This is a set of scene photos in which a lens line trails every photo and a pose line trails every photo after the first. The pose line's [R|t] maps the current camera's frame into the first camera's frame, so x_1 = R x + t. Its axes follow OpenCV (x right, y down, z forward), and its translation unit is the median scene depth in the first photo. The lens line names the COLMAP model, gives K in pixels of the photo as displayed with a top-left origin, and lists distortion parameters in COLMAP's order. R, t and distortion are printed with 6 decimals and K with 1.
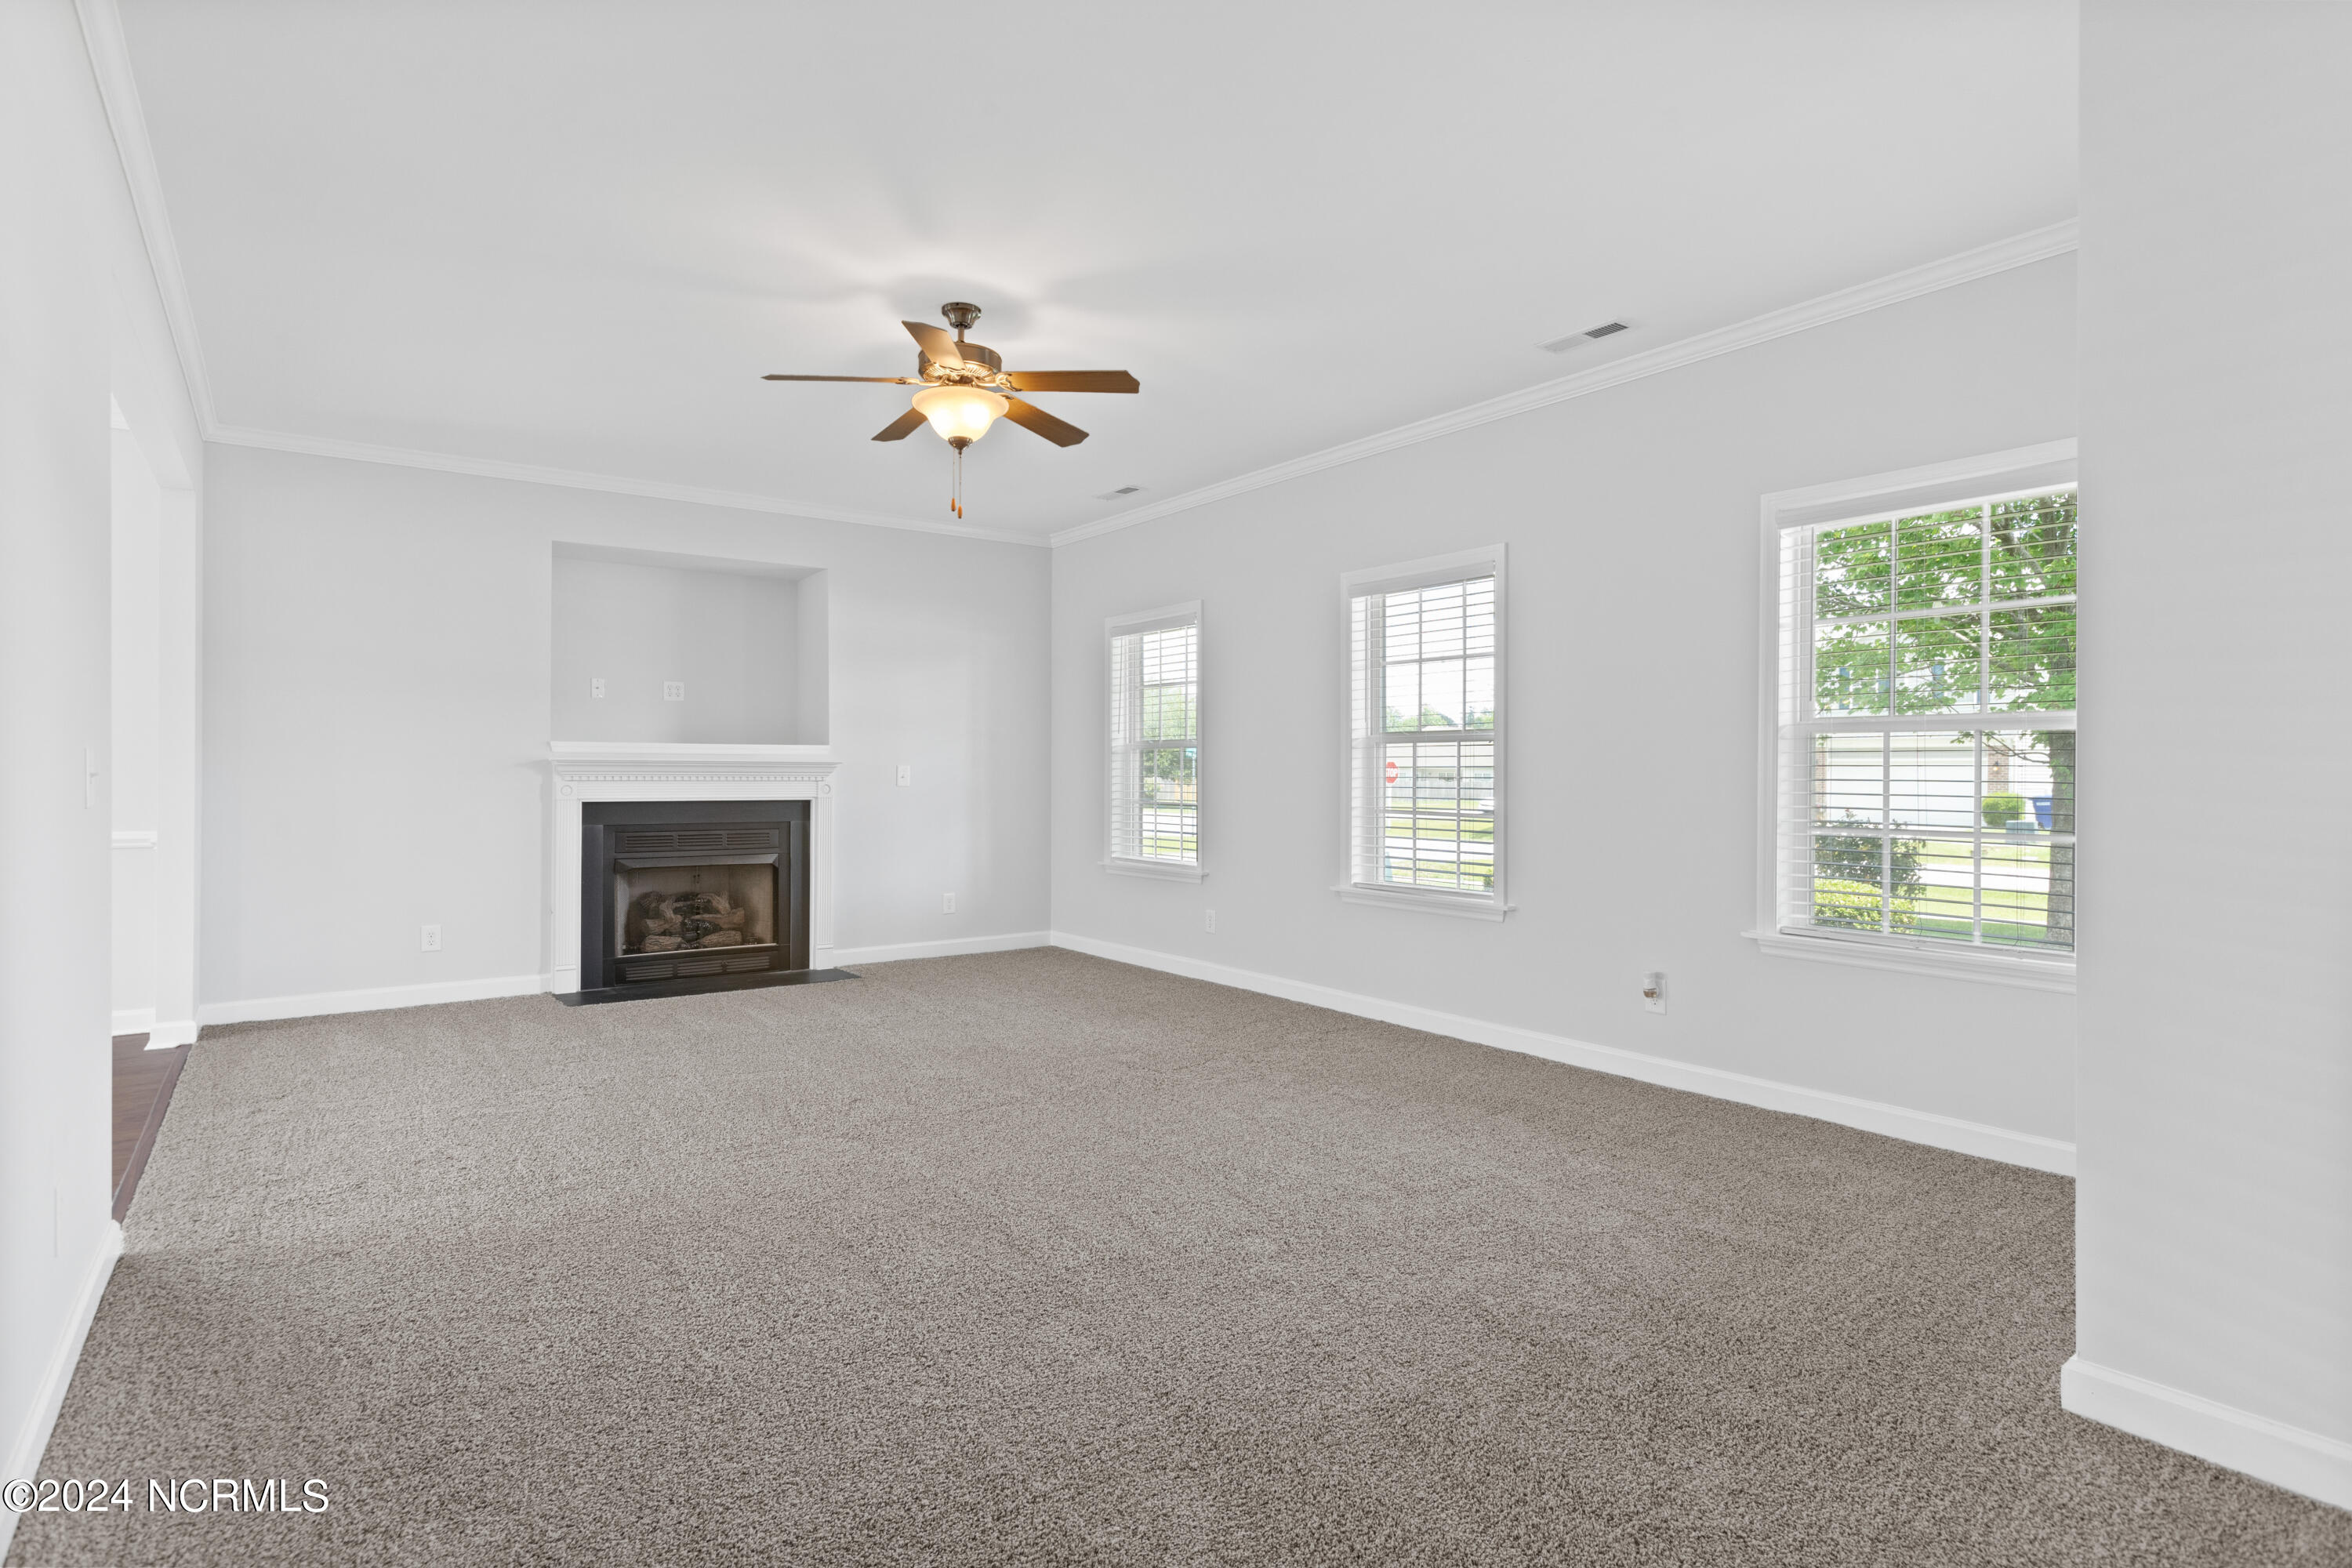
lens RADIAL K [[1262.1, 0, 1186.3], [0, 1262.1, 781.0], [0, 0, 1]] dist [-0.000439, 0.000107]
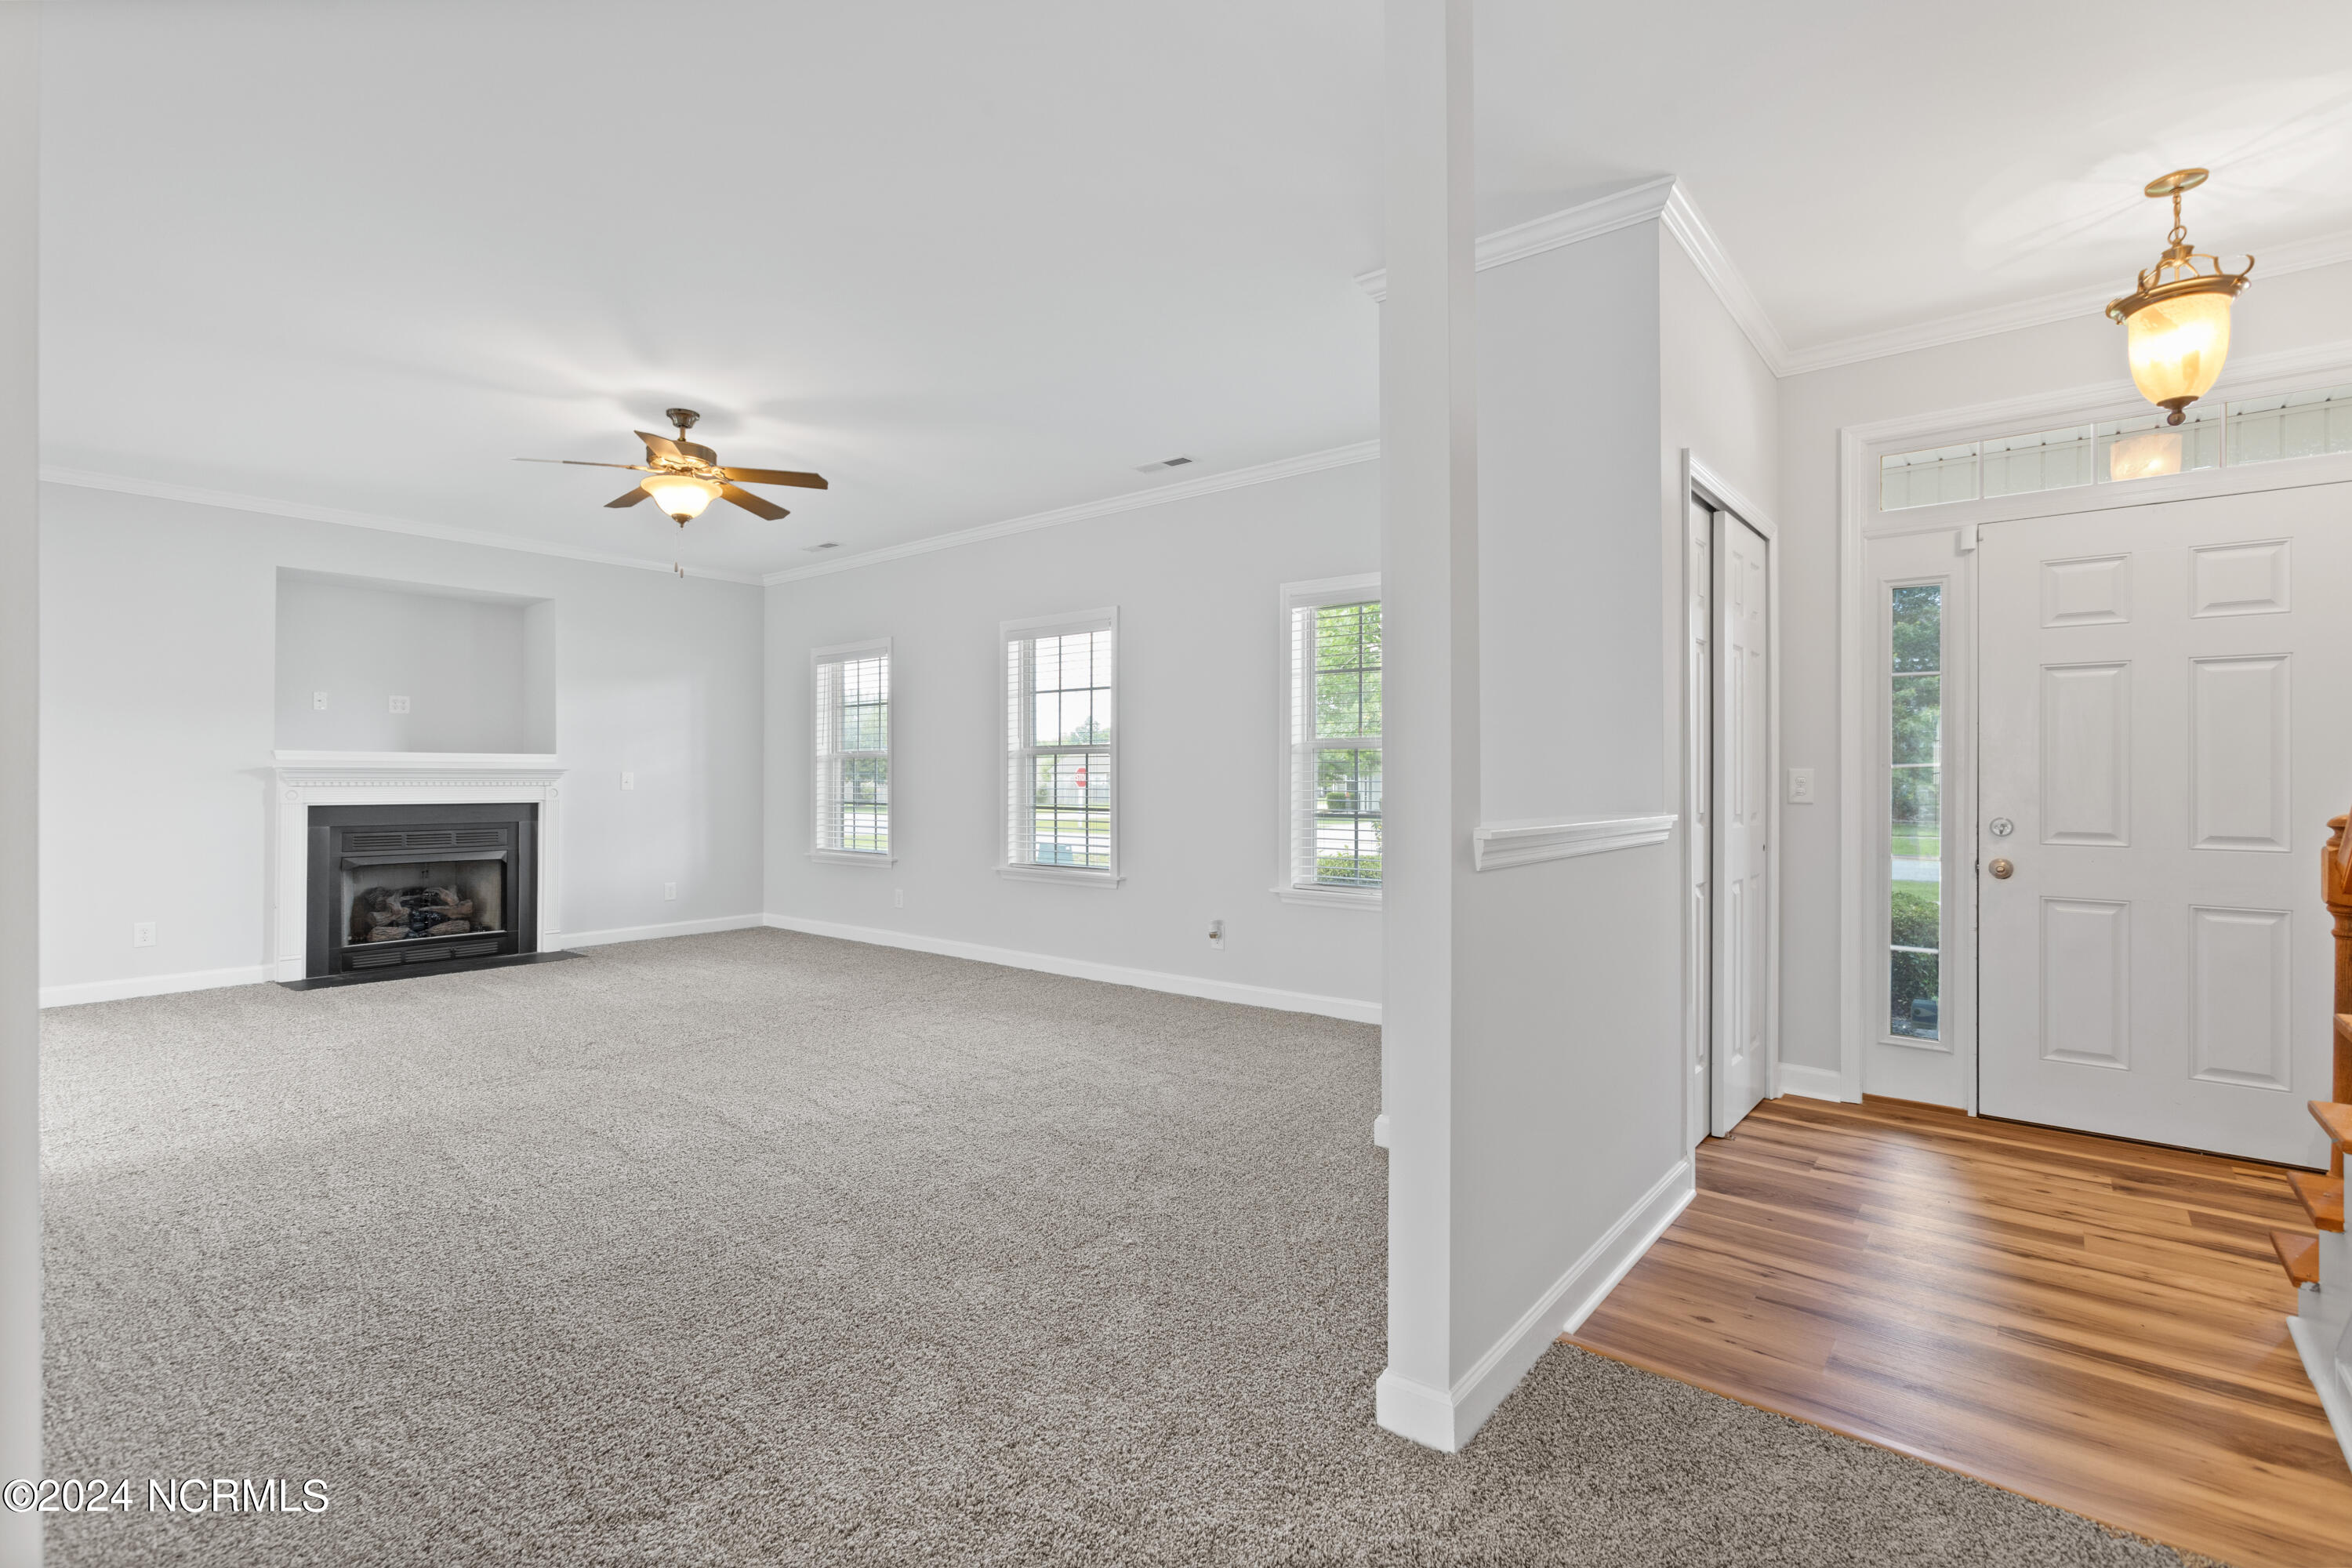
lens RADIAL K [[1081.7, 0, 1157.4], [0, 1081.7, 776.4], [0, 0, 1]] dist [0.000535, 0.002537]
pose [[0.971455, -0.001566, 0.237218, 0.025605], [0.003455, 0.999966, -0.007549, 0.001683], [-0.237198, 0.008154, 0.971427, -0.159887]]
